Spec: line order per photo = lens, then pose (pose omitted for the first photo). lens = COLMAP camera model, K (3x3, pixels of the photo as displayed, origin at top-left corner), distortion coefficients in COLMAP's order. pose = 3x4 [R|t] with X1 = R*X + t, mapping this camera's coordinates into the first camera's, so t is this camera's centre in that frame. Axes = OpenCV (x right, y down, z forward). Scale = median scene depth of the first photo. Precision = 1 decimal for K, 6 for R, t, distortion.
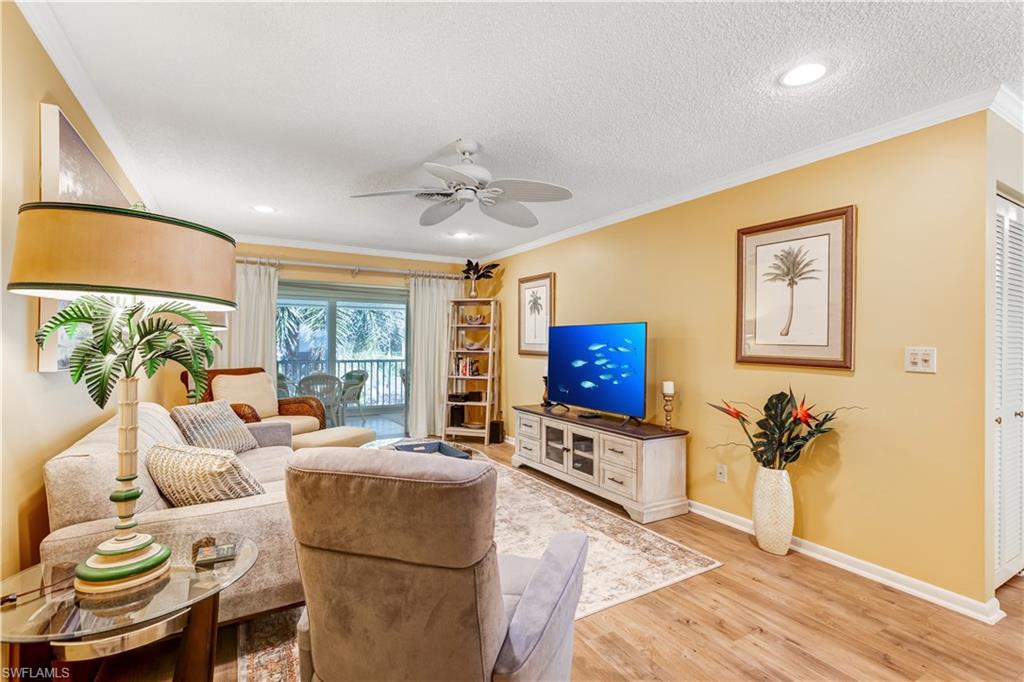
lens RADIAL K [[477.6, 0, 521.0], [0, 477.6, 341.2], [0, 0, 1]] dist [-0.000313, -0.000493]
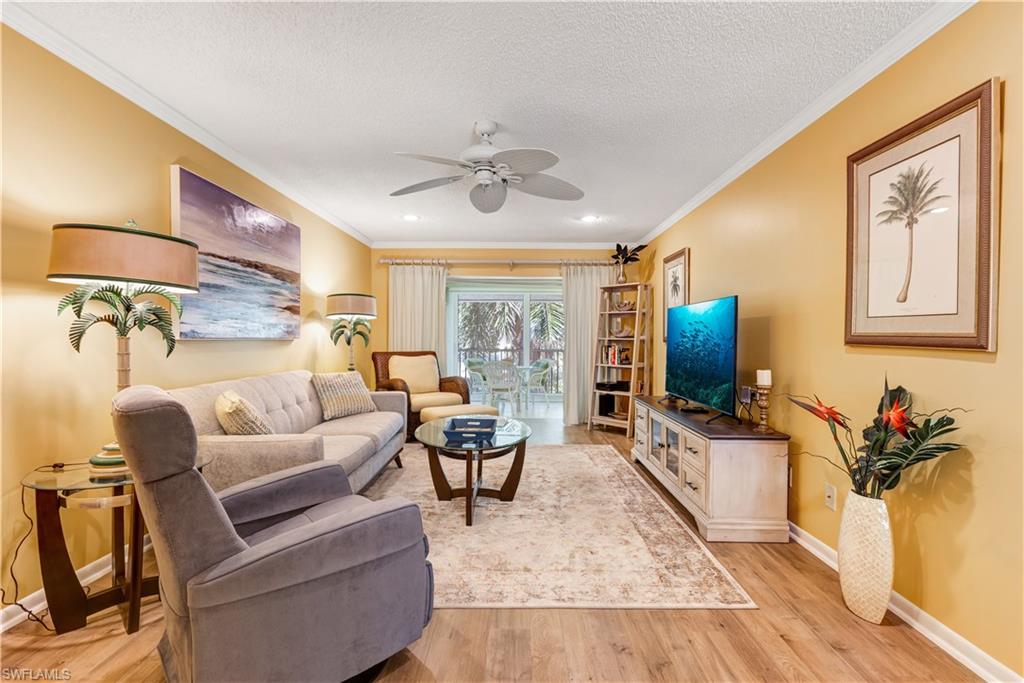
lens RADIAL K [[477.6, 0, 521.0], [0, 477.6, 341.7], [0, 0, 1]] dist [-0.000313, -0.000493]
pose [[0.856968, 0.000626, -0.515369, 0.397096], [0.003949, 0.999962, 0.007780, 0.033241], [0.515354, -0.008703, 0.856933, 0.135616]]
